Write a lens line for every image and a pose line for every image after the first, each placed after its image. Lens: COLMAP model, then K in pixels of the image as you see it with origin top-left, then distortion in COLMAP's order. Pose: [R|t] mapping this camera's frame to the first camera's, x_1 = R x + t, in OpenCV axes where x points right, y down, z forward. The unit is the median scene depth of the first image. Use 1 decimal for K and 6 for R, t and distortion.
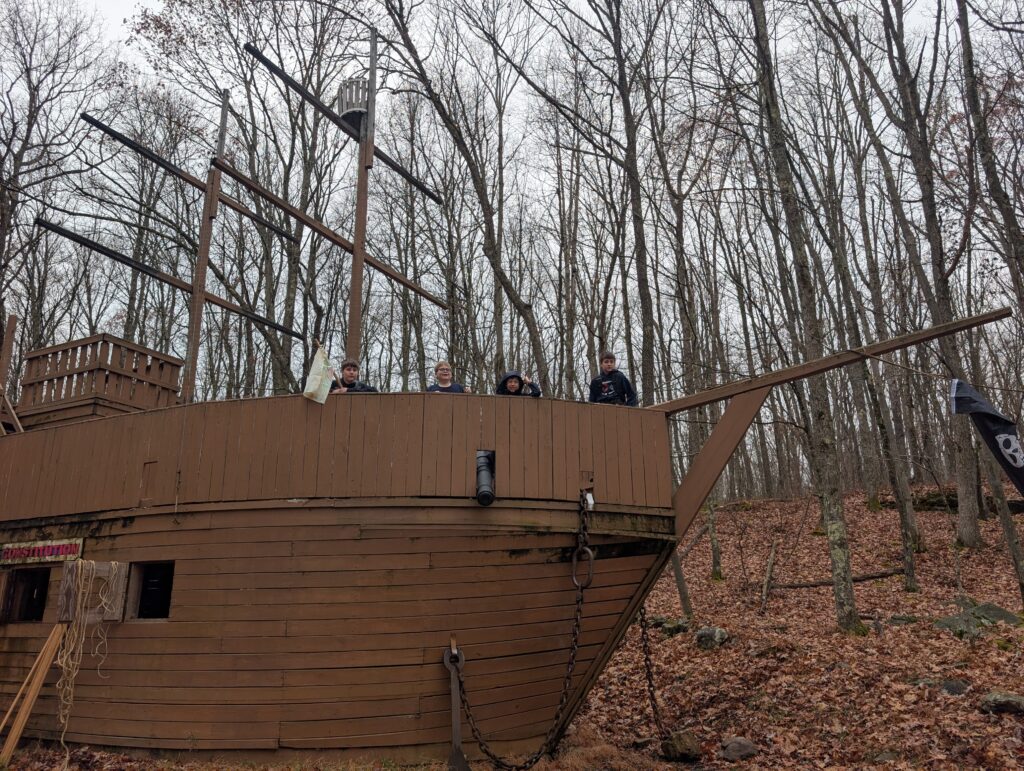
lens RADIAL K [[779.1, 0, 511.5], [0, 779.1, 387.0], [0, 0, 1]] dist [-0.003751, -0.000254]
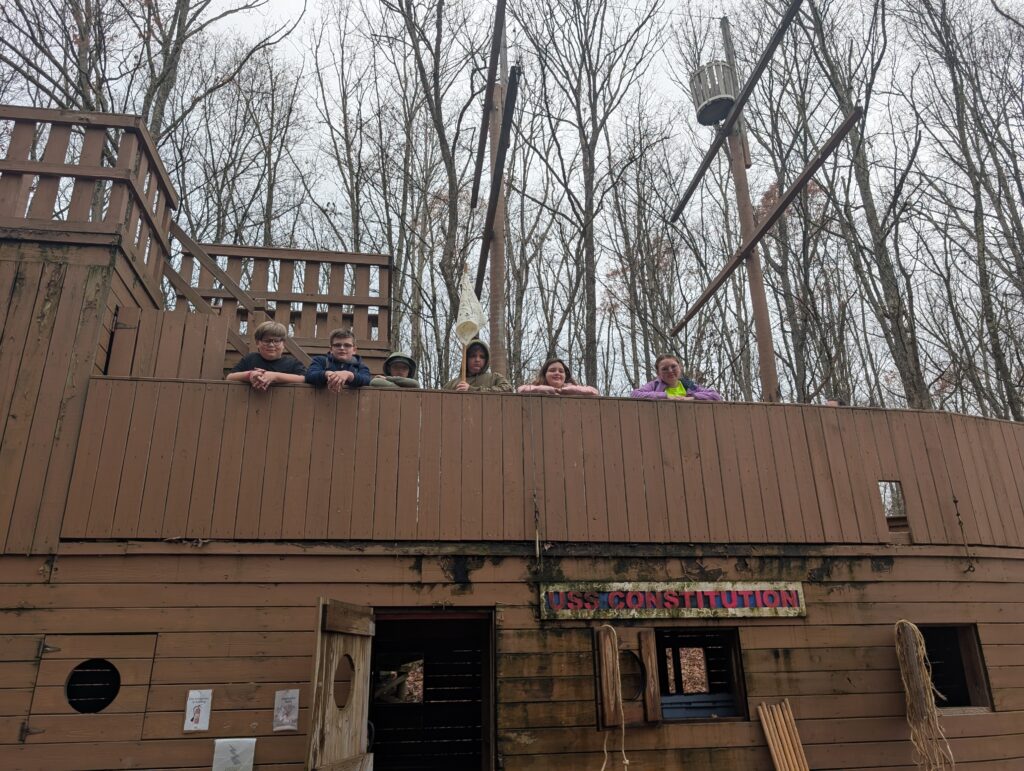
lens RADIAL K [[779.1, 0, 512.8], [0, 779.1, 385.3], [0, 0, 1]] dist [-0.003751, -0.000254]
pose [[0.825534, 0.201112, 0.527303, -1.127282], [-0.146219, 0.978665, -0.144342, 0.162137], [-0.545082, 0.042057, 0.837327, 0.579102]]
